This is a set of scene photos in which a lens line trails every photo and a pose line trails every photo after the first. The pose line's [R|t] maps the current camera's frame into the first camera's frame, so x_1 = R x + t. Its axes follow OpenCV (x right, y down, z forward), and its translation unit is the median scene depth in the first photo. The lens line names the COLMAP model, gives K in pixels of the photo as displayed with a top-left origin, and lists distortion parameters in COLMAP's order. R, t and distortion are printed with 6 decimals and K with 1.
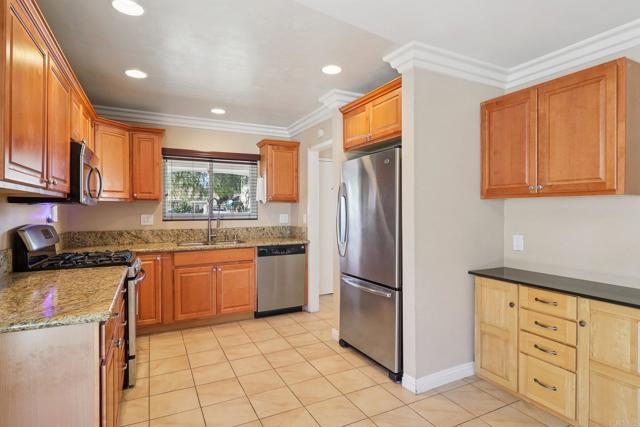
lens RADIAL K [[338.4, 0, 320.6], [0, 338.4, 214.2], [0, 0, 1]] dist [0.004501, 0.000381]
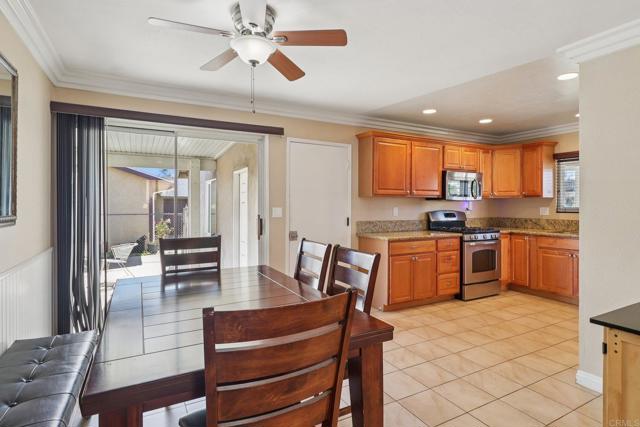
lens RADIAL K [[338.4, 0, 321.2], [0, 338.4, 208.2], [0, 0, 1]] dist [0.004501, 0.000381]
pose [[0.018513, 0.011393, -0.999764, 0.819262], [-0.009971, 0.999887, 0.011210, -0.001558], [0.999779, 0.009761, 0.018625, 0.127330]]
